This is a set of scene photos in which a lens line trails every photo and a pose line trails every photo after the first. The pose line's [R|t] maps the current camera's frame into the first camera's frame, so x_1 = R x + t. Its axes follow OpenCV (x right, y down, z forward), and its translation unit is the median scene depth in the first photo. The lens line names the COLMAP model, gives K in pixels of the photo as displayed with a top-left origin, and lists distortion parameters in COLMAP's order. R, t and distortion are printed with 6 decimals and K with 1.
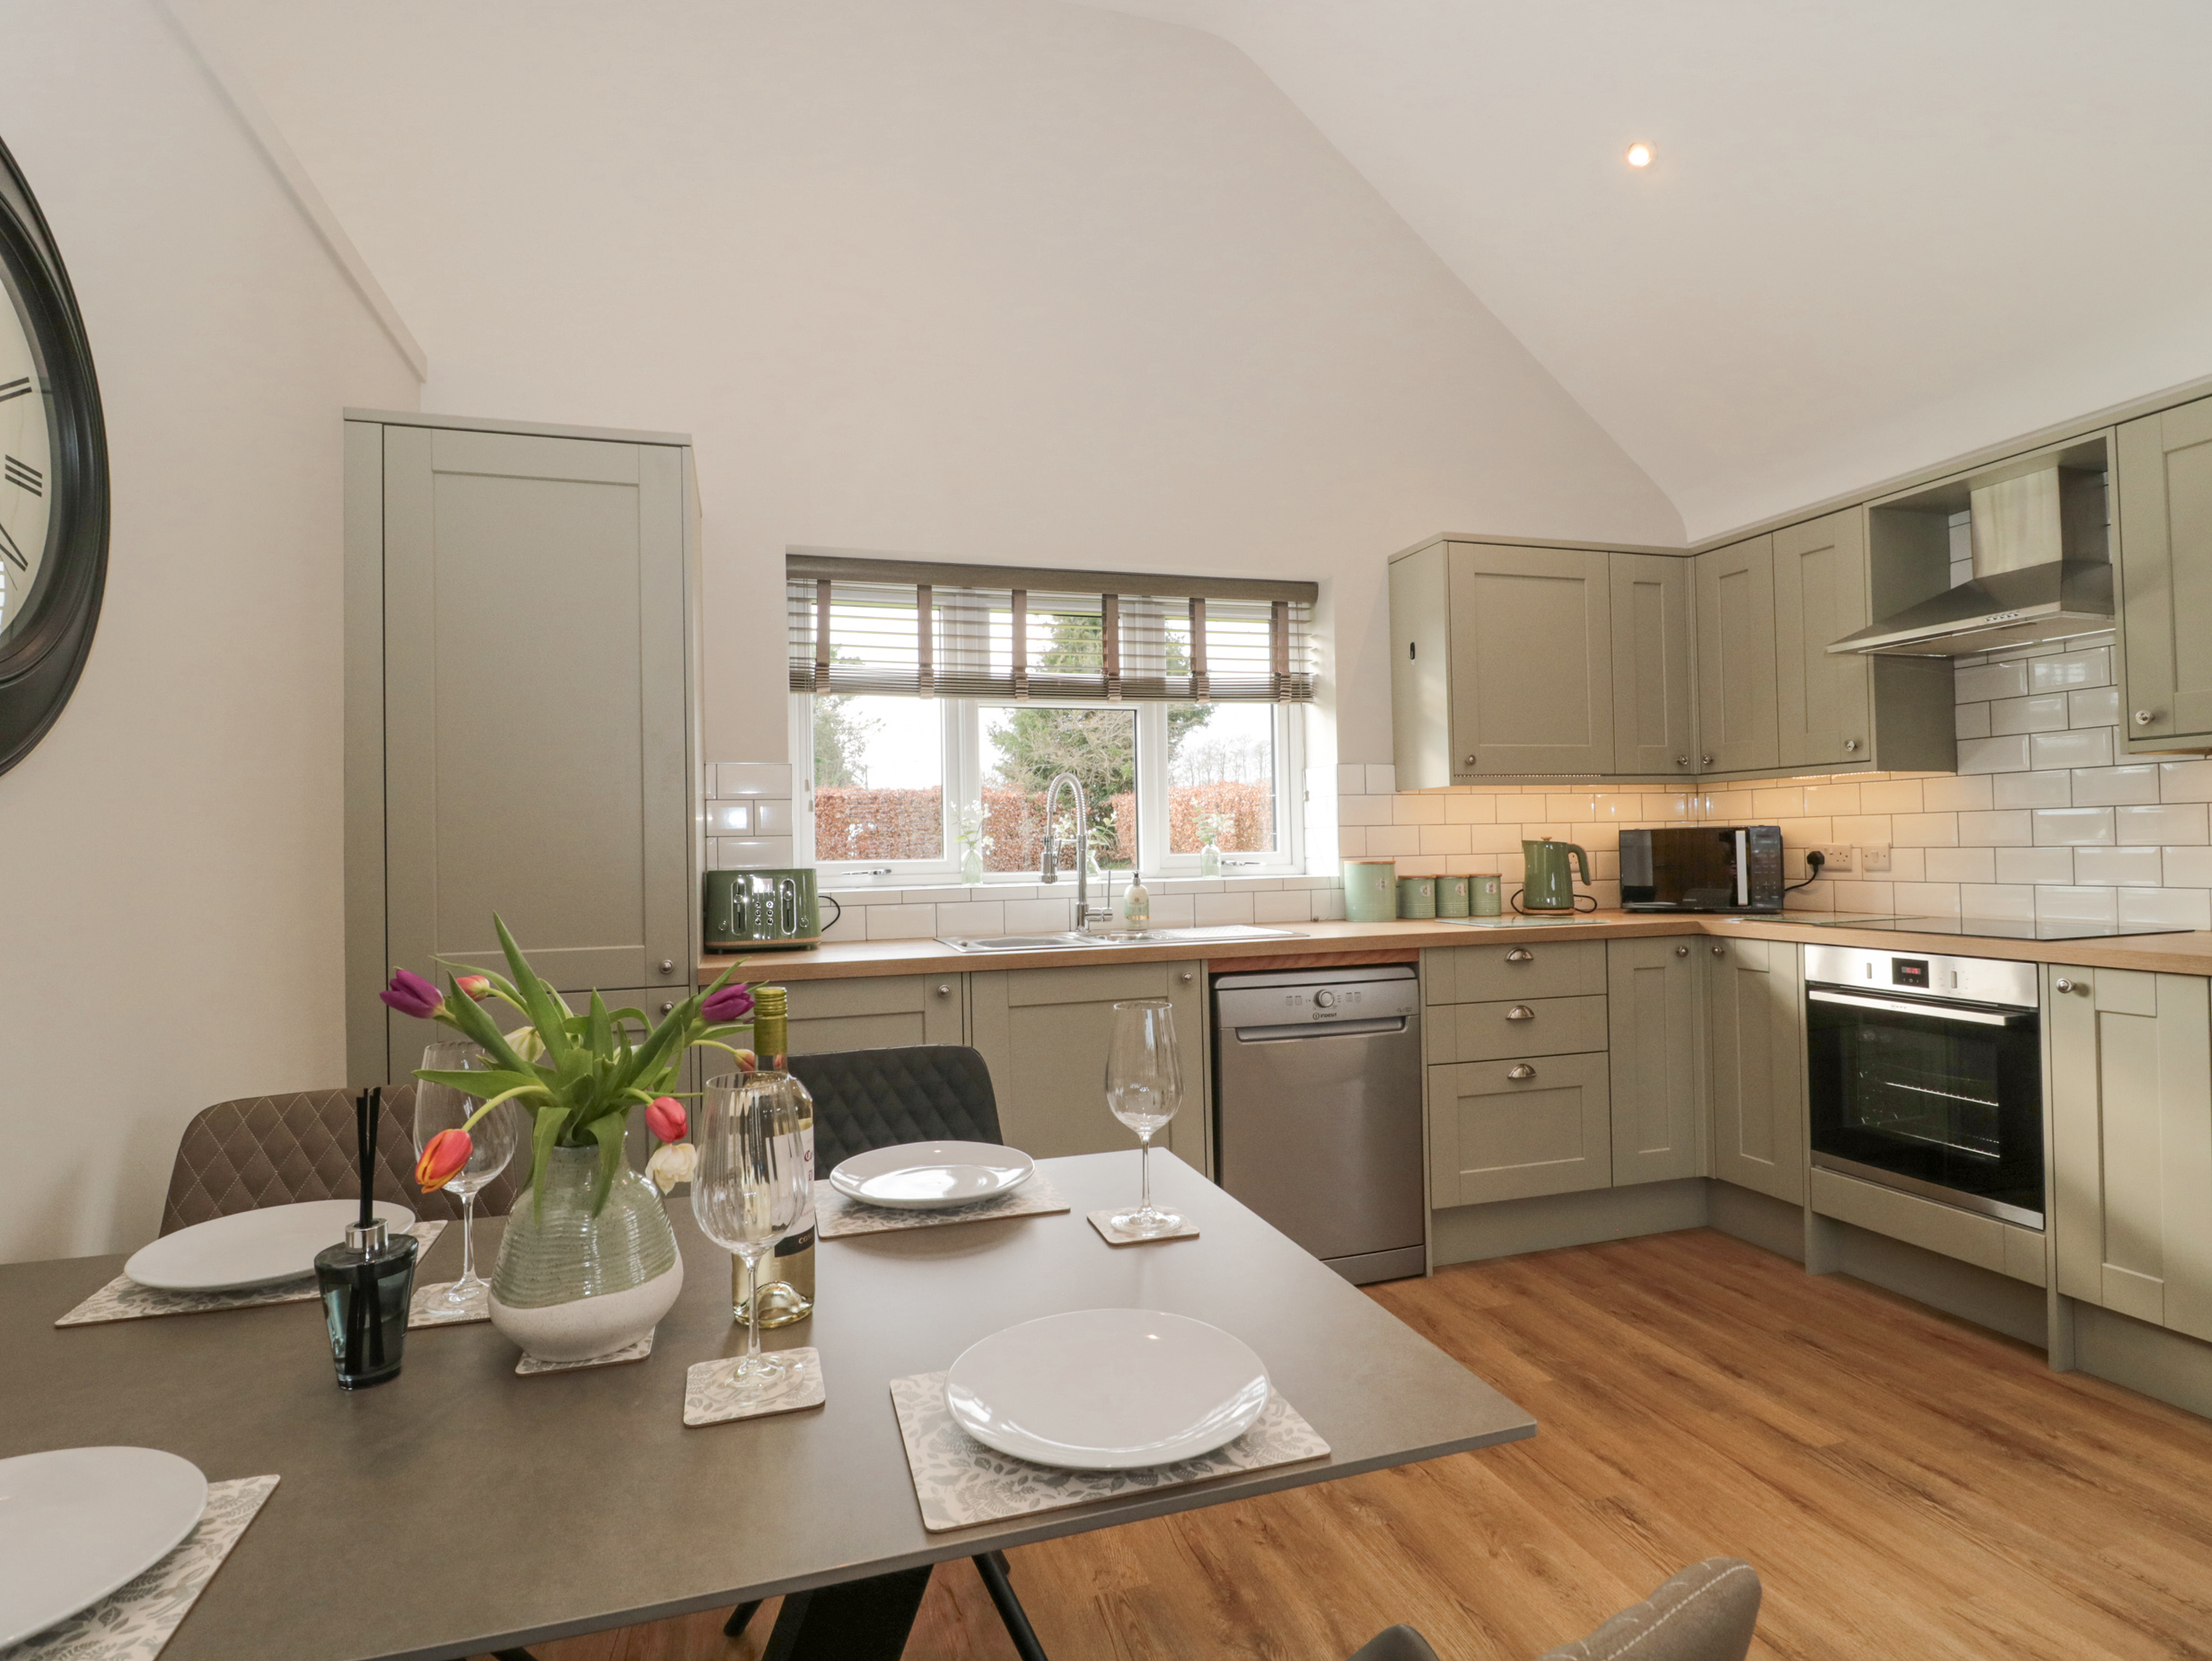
lens RADIAL K [[1157.7, 0, 1099.5], [0, 1157.7, 828.4], [0, 0, 1]] dist [0.000597, -0.013379]
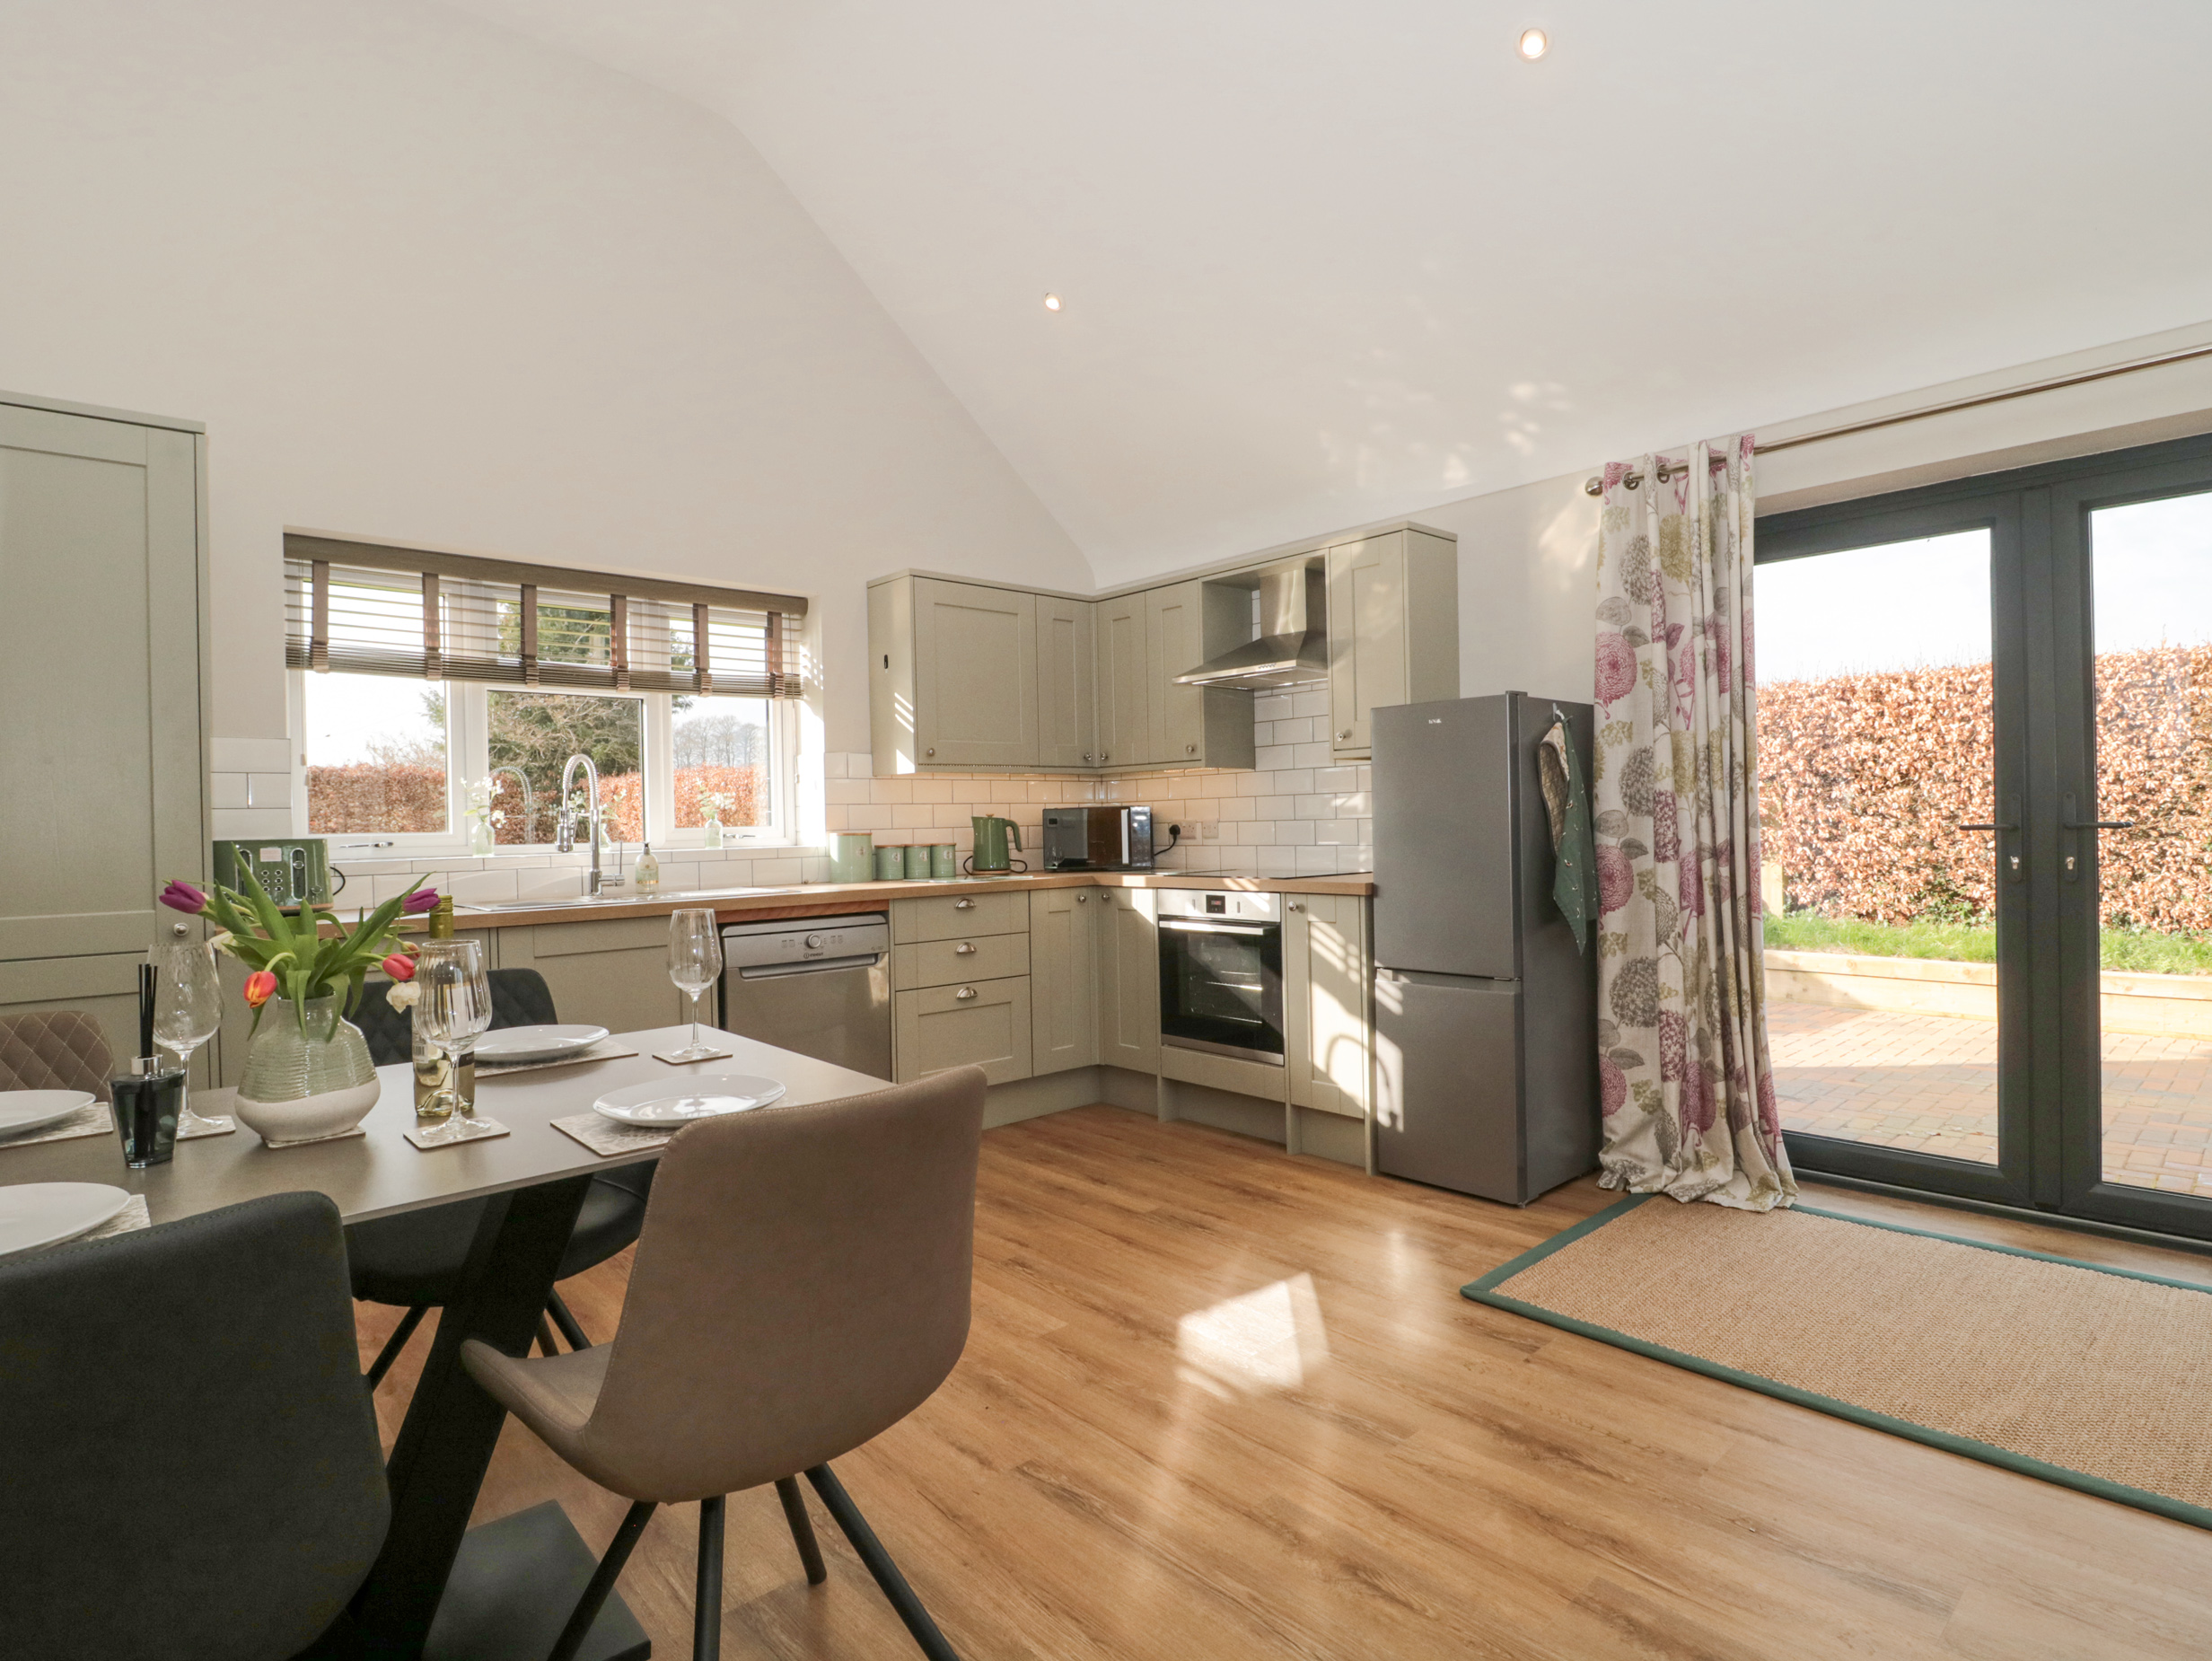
lens RADIAL K [[1157.7, 0, 1099.5], [0, 1157.7, 828.4], [0, 0, 1]] dist [0.000597, -0.013379]
pose [[0.906921, -0.001701, 0.421298, -0.045138], [-0.002782, 0.999946, 0.010026, 0.011173], [-0.421292, -0.010265, 0.906867, -0.228556]]
